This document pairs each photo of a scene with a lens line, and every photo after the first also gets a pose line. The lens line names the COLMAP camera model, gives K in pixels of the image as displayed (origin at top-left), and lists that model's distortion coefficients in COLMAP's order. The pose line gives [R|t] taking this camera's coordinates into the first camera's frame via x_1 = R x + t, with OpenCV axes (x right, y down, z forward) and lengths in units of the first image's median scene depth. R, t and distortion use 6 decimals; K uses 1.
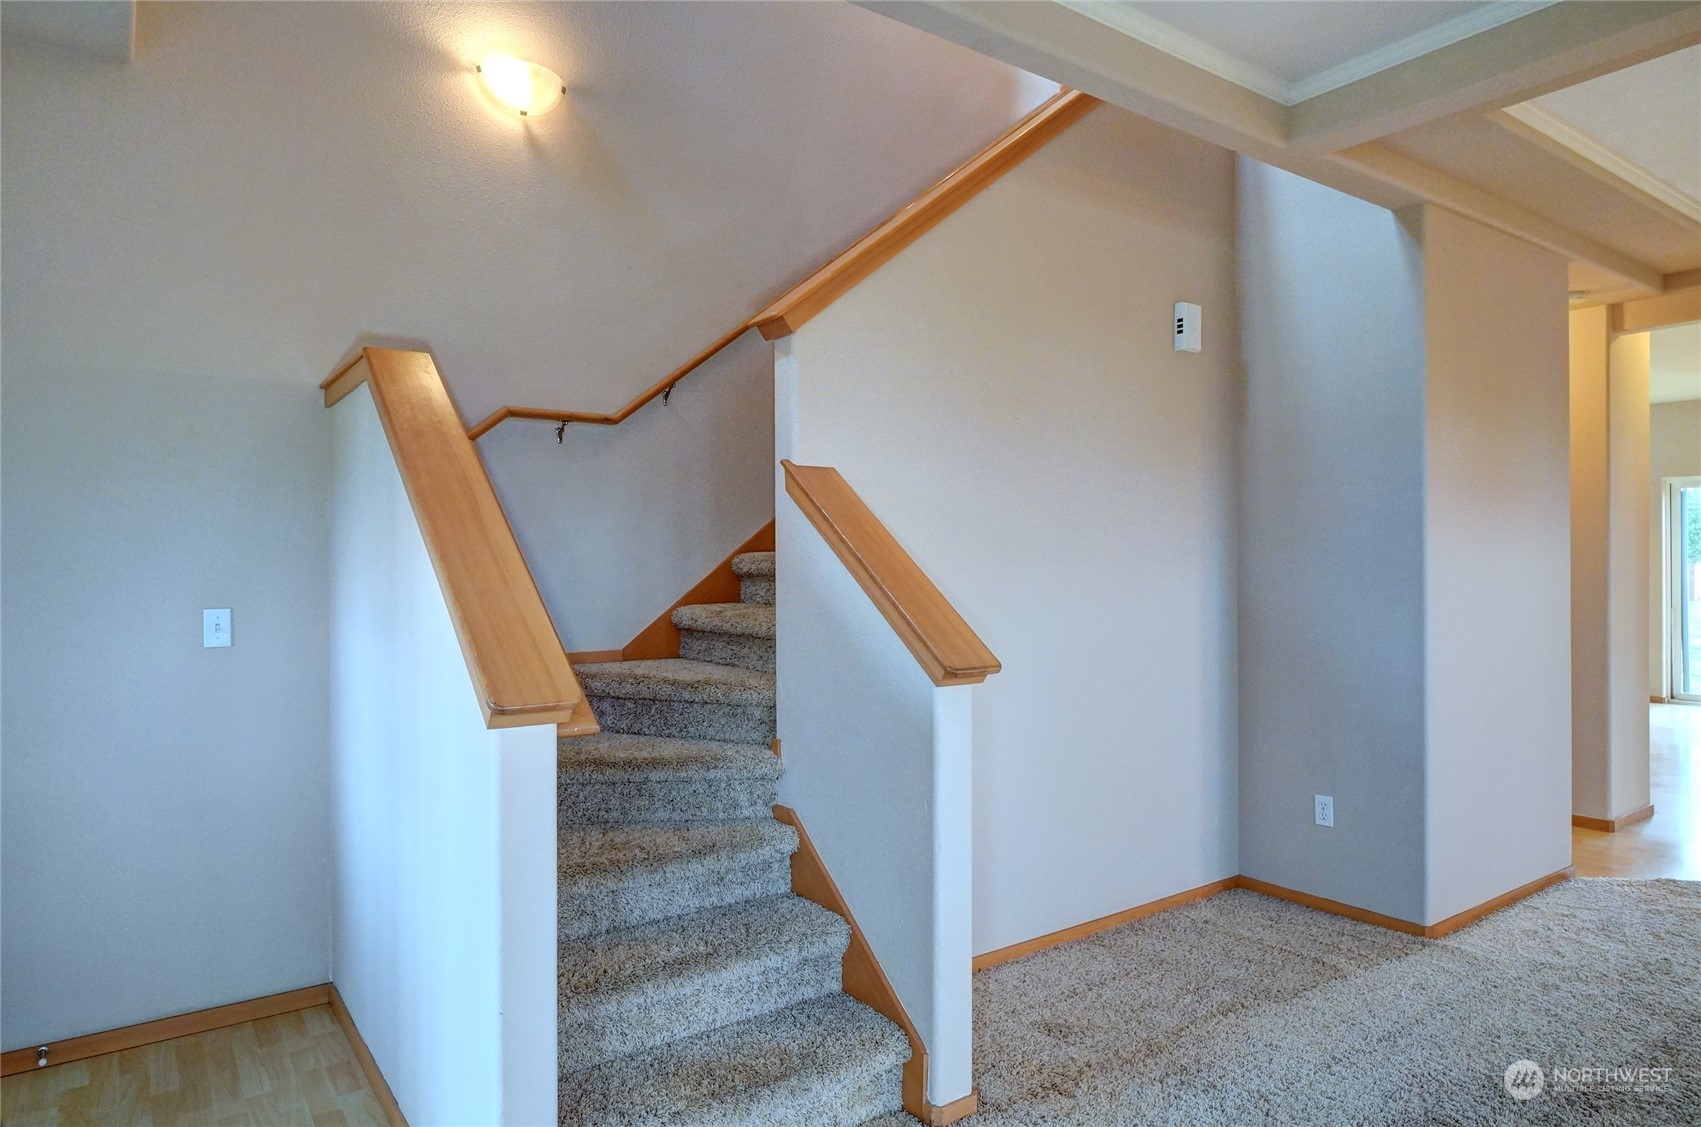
lens RADIAL K [[1031.9, 0, 850.5], [0, 1031.9, 563.5], [0, 0, 1]] dist [0.000076, 0.000294]
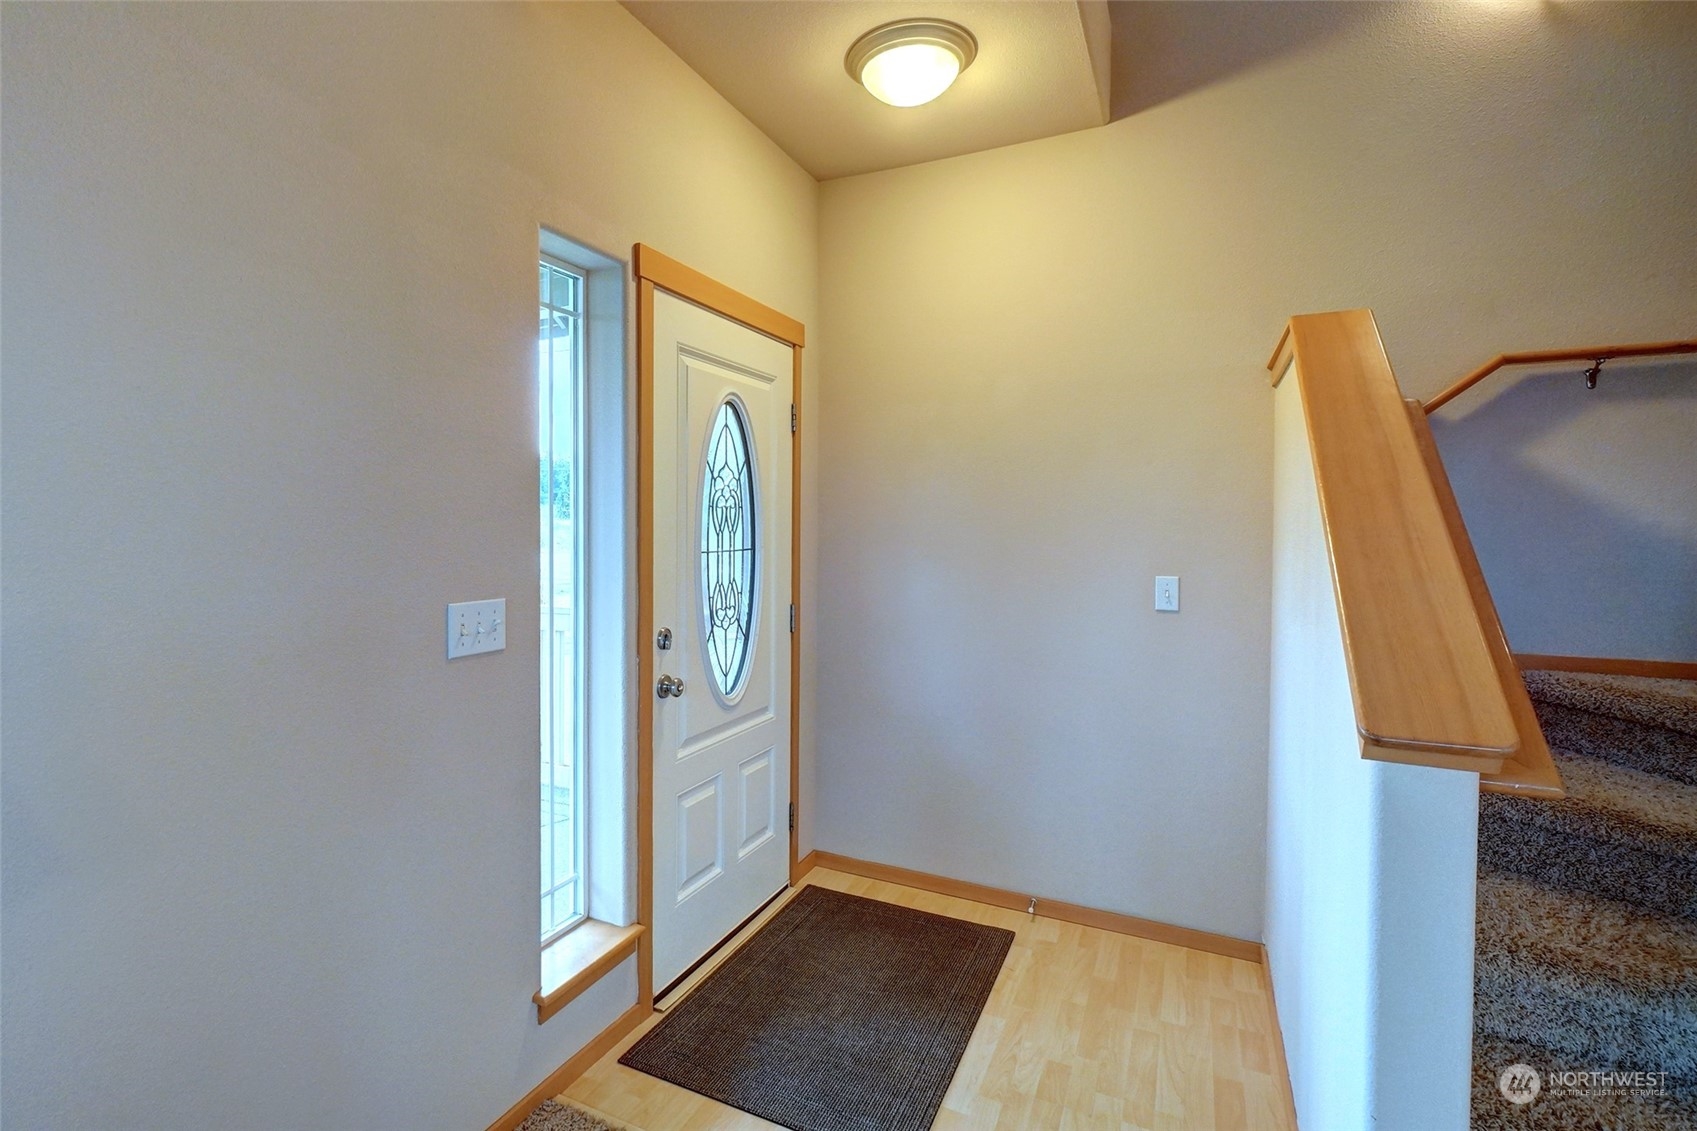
lens RADIAL K [[787.8, 0, 845.5], [0, 787.8, 537.9], [0, 0, 1]] dist [0.002044, 0.001248]
pose [[0.434949, 0.024052, -0.900134, 0.017879], [-0.006476, 0.999701, 0.023583, -0.018939], [0.900432, -0.004428, 0.434975, 0.310076]]
